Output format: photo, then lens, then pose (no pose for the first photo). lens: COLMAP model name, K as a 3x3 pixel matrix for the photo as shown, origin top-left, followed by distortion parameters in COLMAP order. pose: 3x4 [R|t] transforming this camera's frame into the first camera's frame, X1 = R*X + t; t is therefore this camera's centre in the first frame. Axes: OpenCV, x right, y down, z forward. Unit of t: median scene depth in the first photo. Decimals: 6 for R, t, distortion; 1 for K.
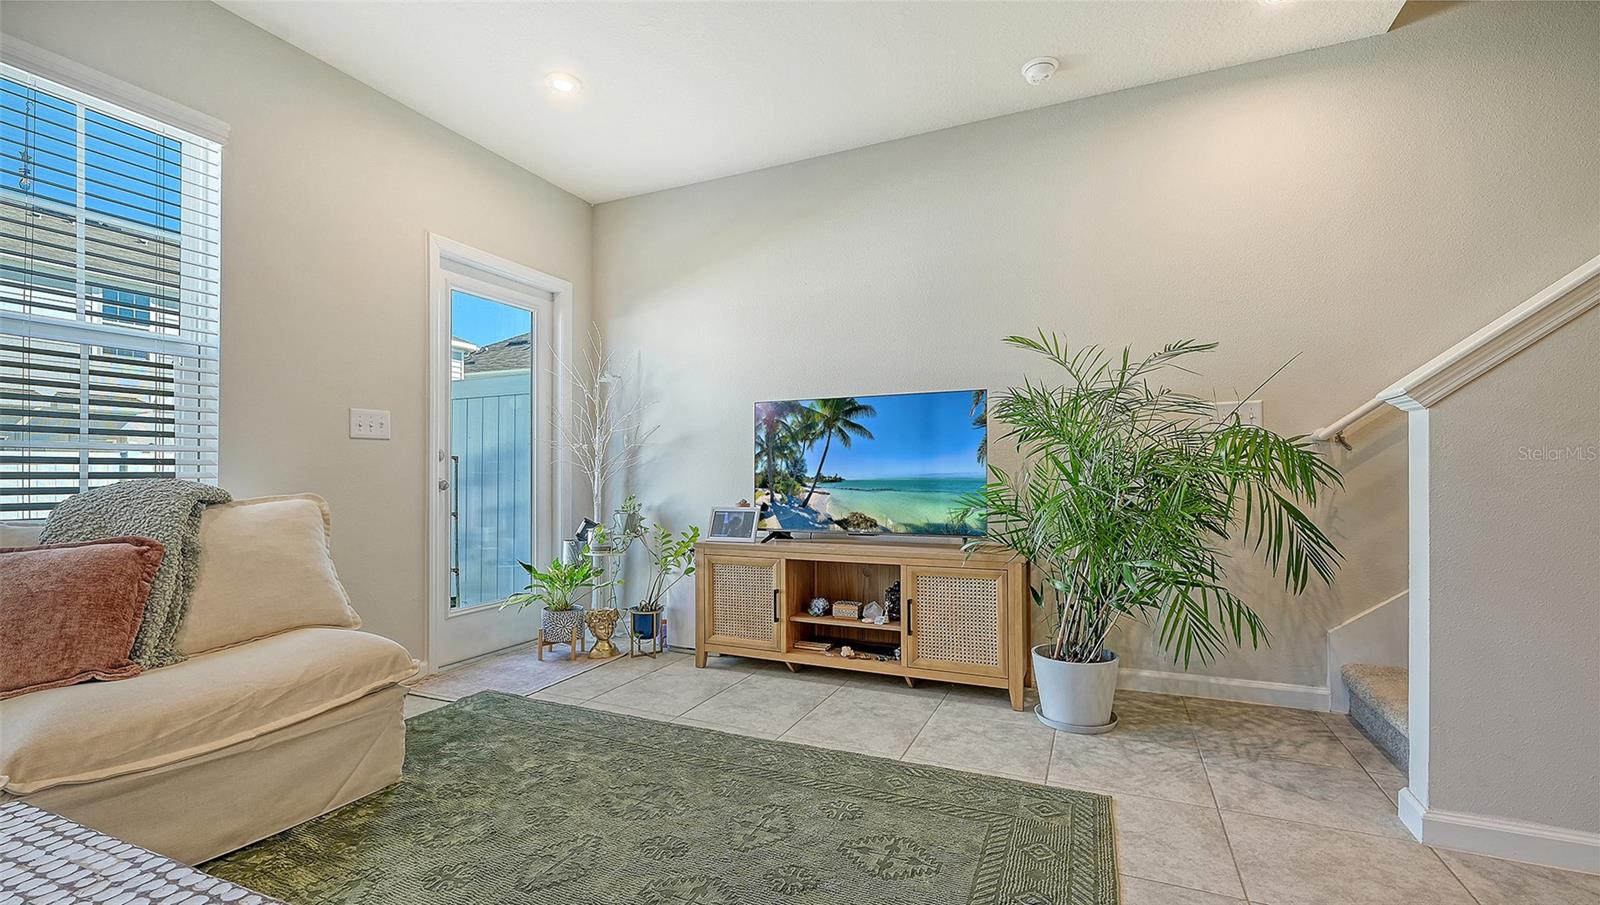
lens RADIAL K [[672.9, 0, 783.6], [0, 672.9, 475.8], [0, 0, 1]] dist [-0.002064, 0.001284]
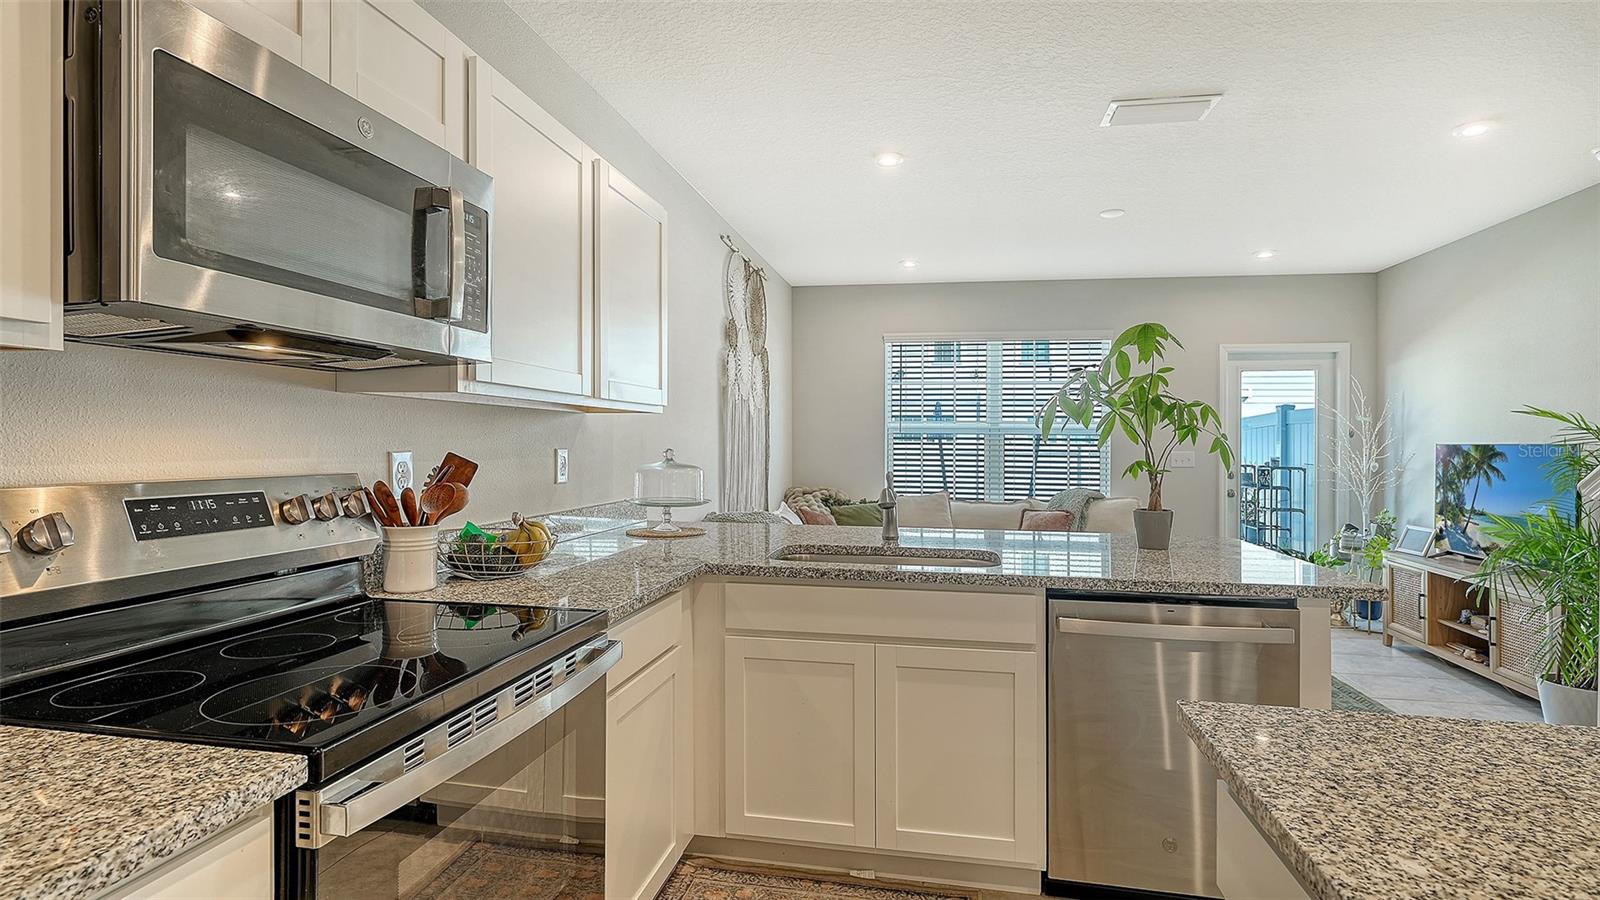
lens RADIAL K [[764.4, 0, 813.7], [0, 764.4, 435.6], [0, 0, 1]] dist [0.004059, 0.001453]
pose [[0.250270, -0.001067, -0.968175, 1.092084], [-0.007913, 0.999964, -0.003147, -0.117968], [0.968144, 0.008449, 0.250253, -0.481012]]
